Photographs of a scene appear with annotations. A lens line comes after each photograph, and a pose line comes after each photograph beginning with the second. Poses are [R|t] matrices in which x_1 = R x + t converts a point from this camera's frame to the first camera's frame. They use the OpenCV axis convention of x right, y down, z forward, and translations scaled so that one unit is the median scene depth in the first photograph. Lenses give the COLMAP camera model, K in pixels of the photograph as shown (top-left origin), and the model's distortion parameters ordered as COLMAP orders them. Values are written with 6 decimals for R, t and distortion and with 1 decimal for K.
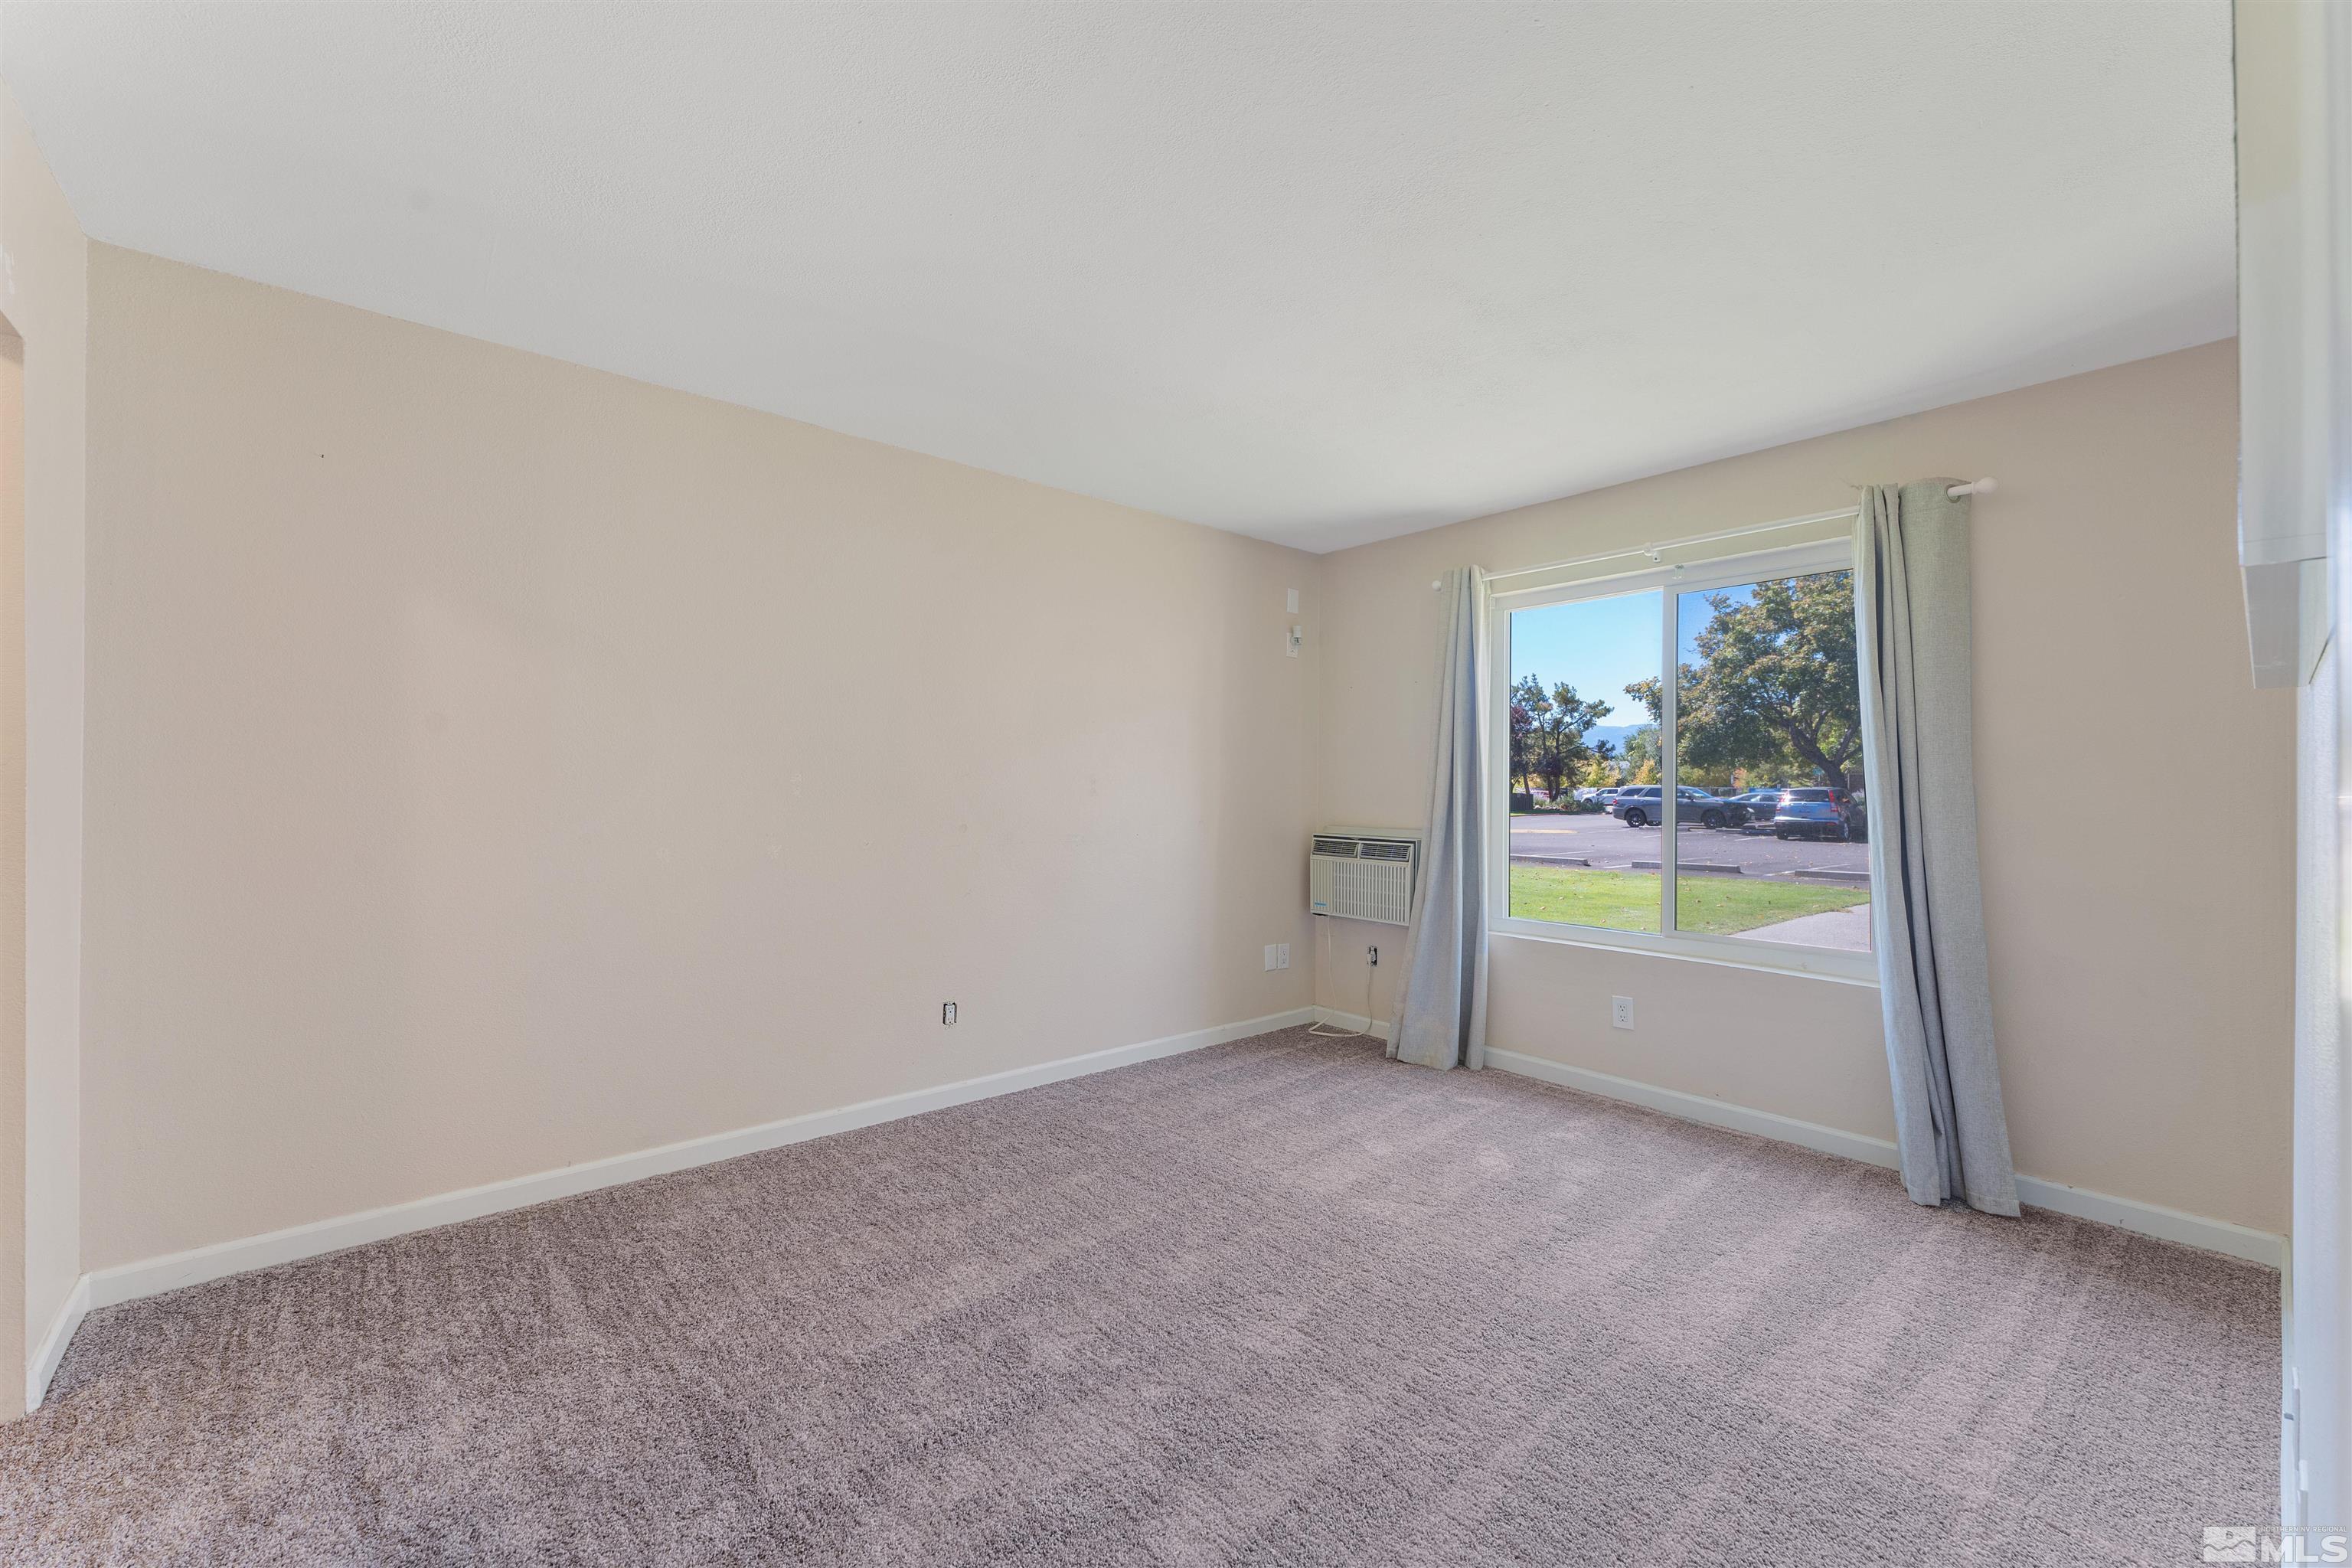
lens RADIAL K [[936.5, 0, 1179.7], [0, 936.5, 776.7], [0, 0, 1]] dist [0.000859, -0.000327]
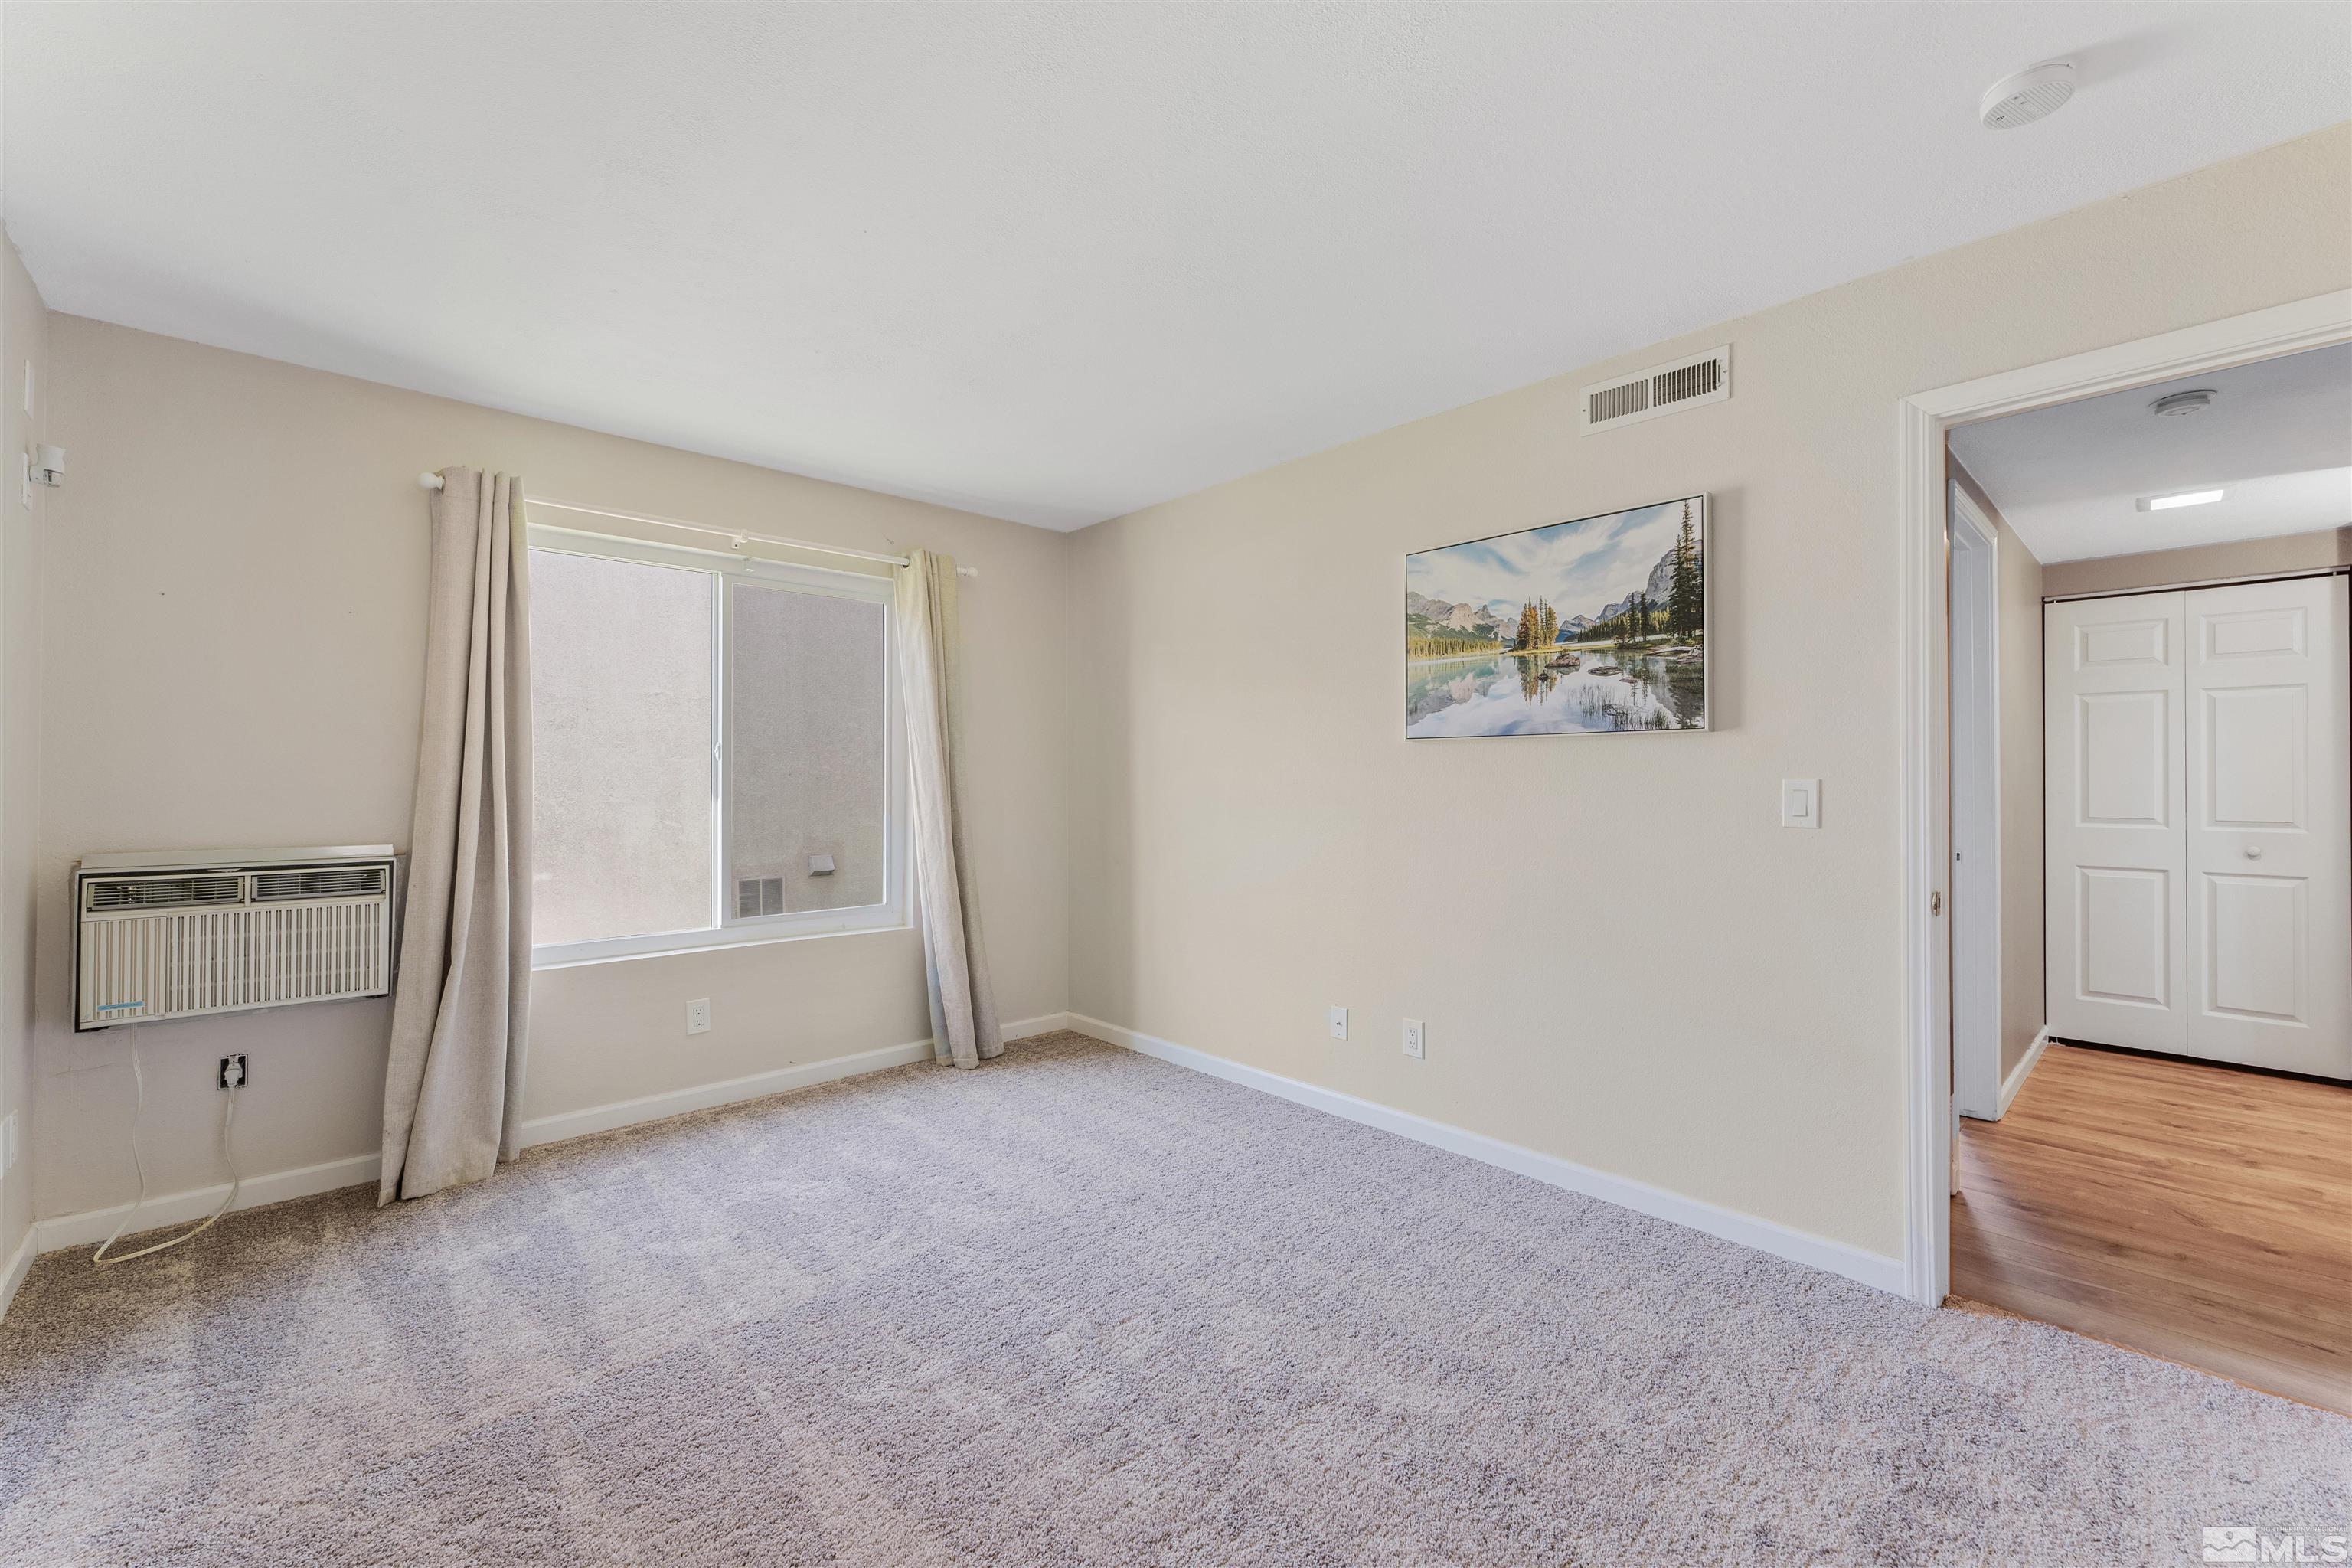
lens RADIAL K [[936.5, 0, 1196.8], [0, 936.5, 776.4], [0, 0, 1]] dist [0.000859, -0.000327]
pose [[-0.041714, -0.001087, 0.999129, -0.493181], [-0.010207, 0.999948, 0.000662, 0.004865], [-0.999077, -0.010170, -0.041722, 0.547583]]
